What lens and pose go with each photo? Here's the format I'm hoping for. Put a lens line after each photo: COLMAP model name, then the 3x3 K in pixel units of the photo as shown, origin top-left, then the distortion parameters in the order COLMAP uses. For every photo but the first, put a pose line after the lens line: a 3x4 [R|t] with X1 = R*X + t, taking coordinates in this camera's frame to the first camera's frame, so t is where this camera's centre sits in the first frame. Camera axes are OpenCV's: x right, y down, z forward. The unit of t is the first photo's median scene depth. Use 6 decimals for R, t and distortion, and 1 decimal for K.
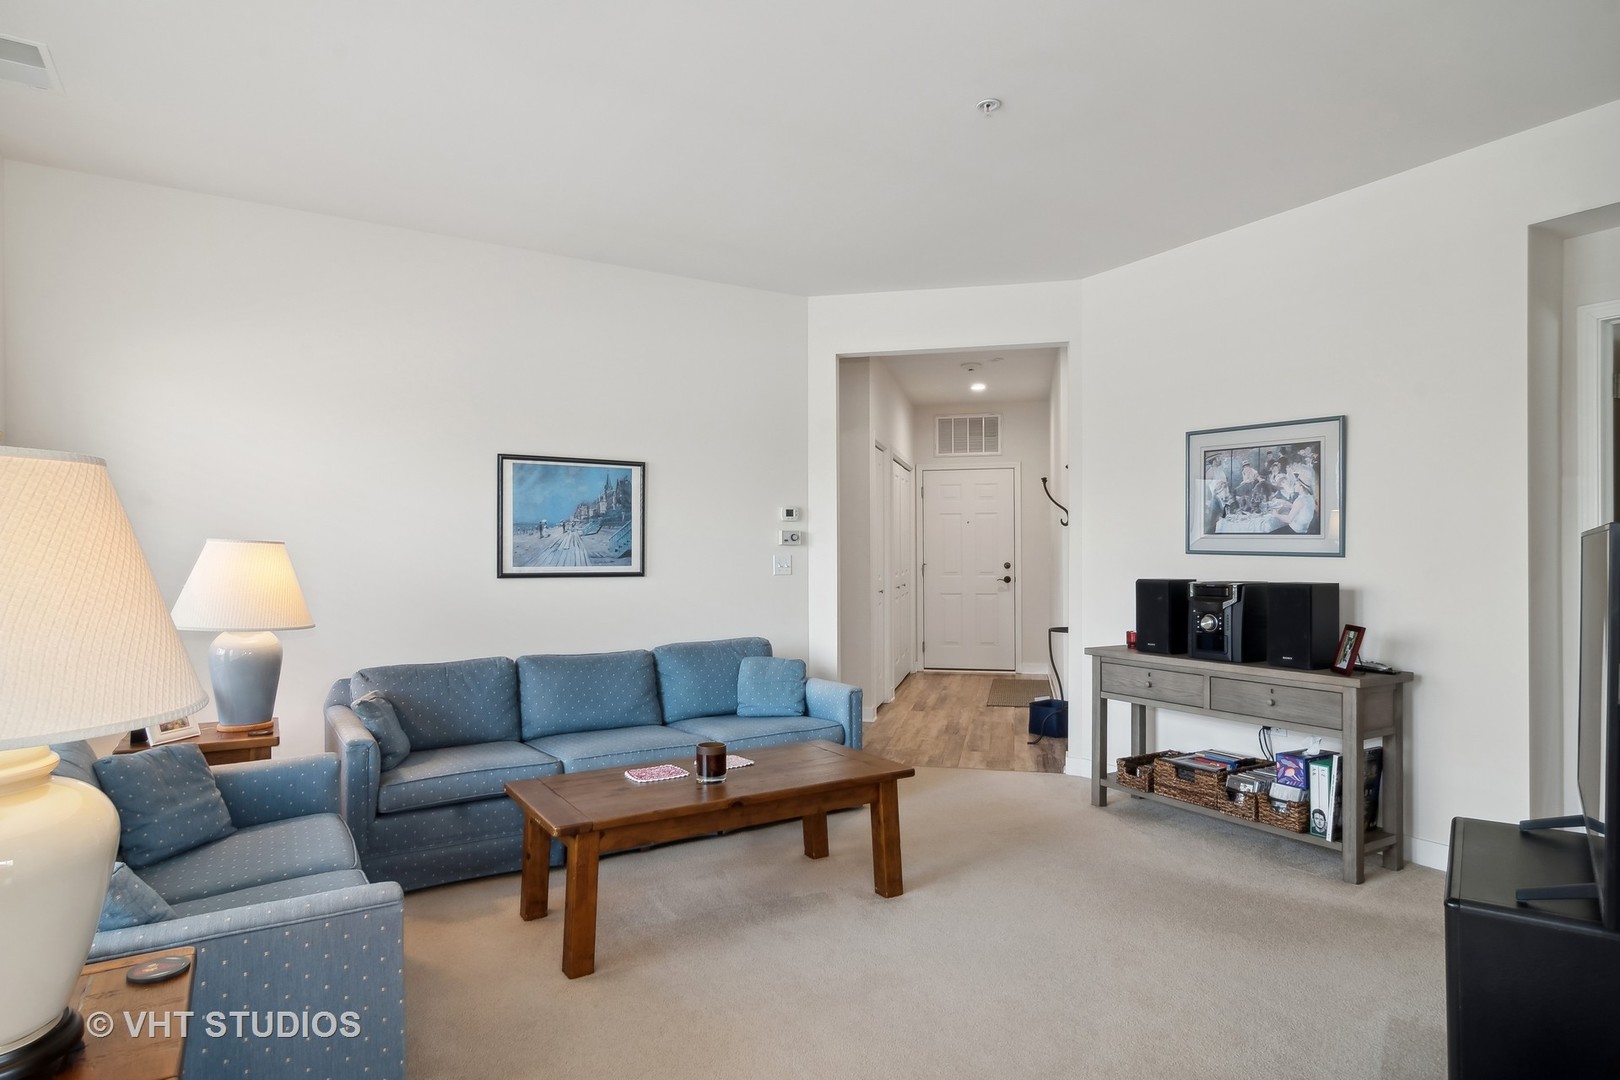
lens RADIAL K [[882.3, 0, 819.7], [0, 882.3, 546.4], [0, 0, 1]] dist [-0.008496, -0.000631]
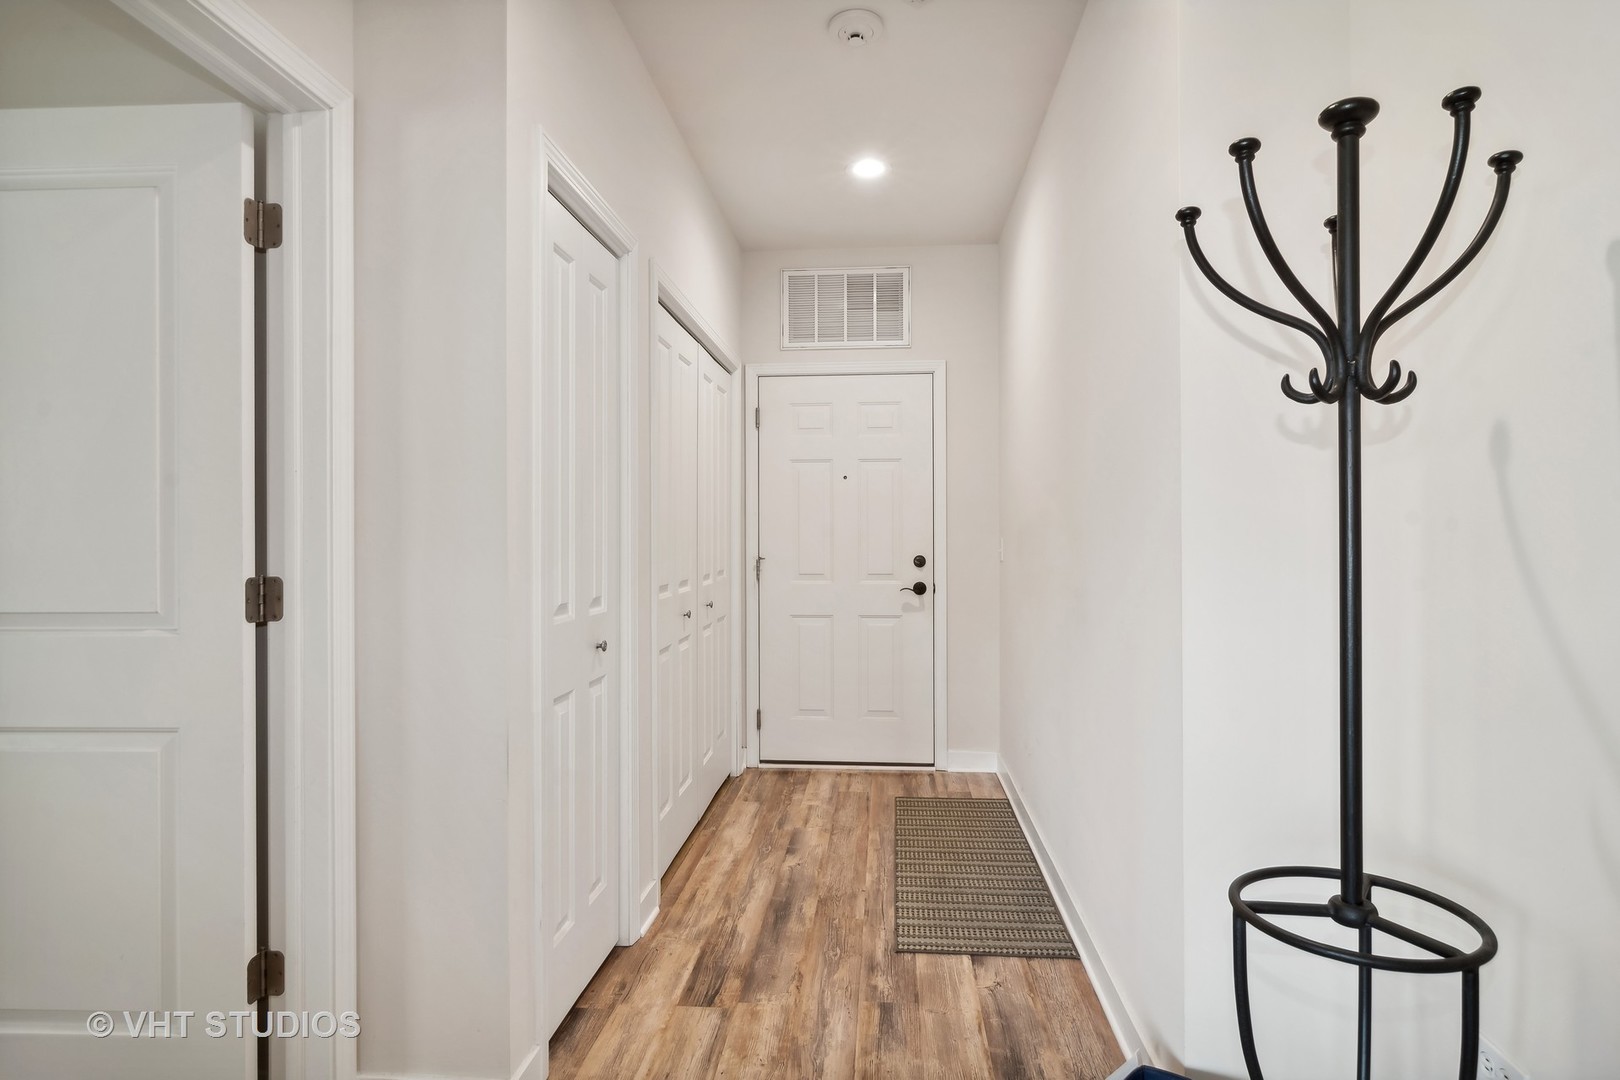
lens RADIAL K [[882.3, 0, 807.9], [0, 882.3, 535.6], [0, 0, 1]] dist [-0.008496, -0.000631]
pose [[0.991985, 0.001970, 0.126341, 0.082475], [-0.002868, 0.999972, 0.006926, 0.003337], [-0.126324, -0.007232, 0.991963, 0.495598]]
